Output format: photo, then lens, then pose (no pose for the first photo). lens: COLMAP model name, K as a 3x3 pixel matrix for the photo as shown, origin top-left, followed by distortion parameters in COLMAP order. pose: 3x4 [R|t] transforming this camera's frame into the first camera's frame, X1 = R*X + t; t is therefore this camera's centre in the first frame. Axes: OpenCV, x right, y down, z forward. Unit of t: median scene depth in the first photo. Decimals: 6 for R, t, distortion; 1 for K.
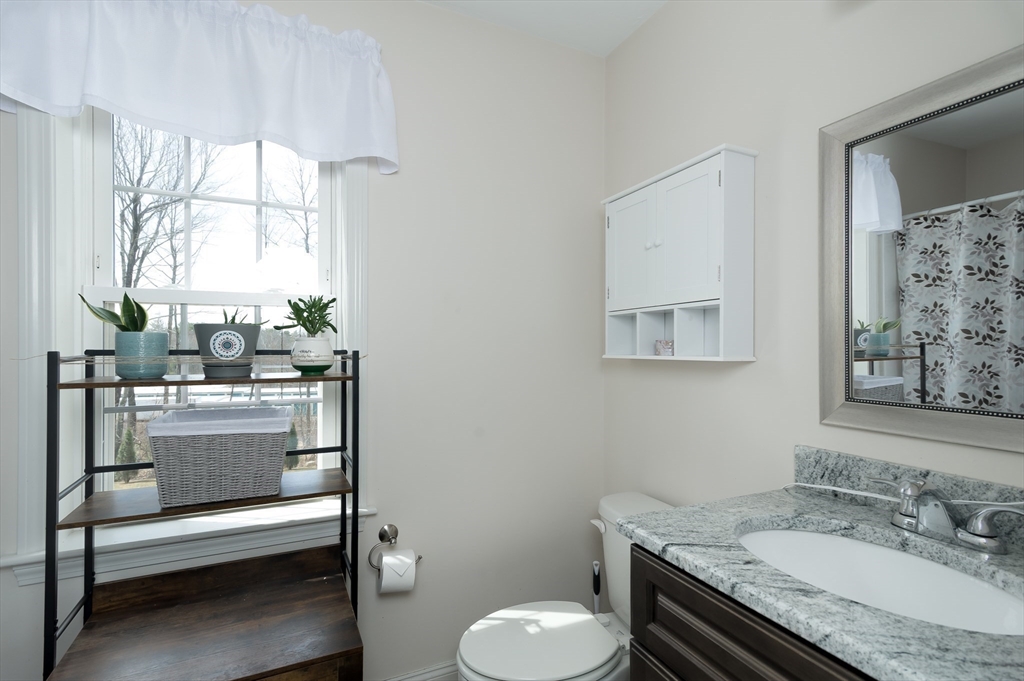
lens RADIAL K [[487.2, 0, 509.1], [0, 487.2, 342.8], [0, 0, 1]] dist [0.009362, -0.000374]
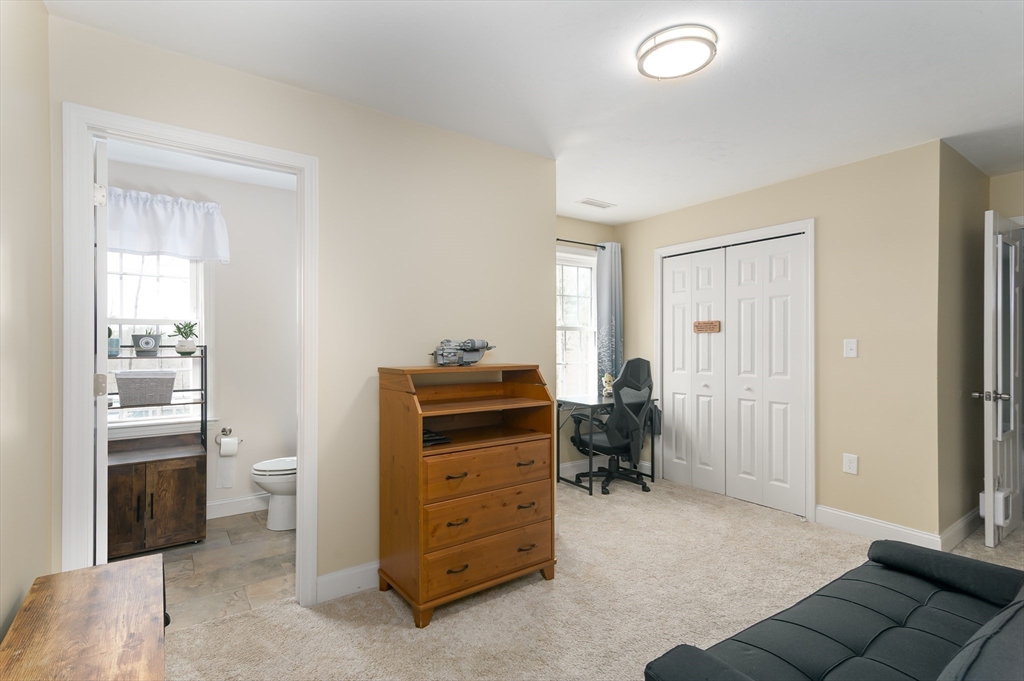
lens RADIAL K [[487.2, 0, 502.3], [0, 487.2, 344.7], [0, 0, 1]] dist [0.009362, -0.000374]
pose [[0.983520, -0.004366, 0.180748, 0.677275], [0.004161, 0.999990, 0.001513, 0.014786], [-0.180752, -0.000736, 0.983528, -1.610166]]
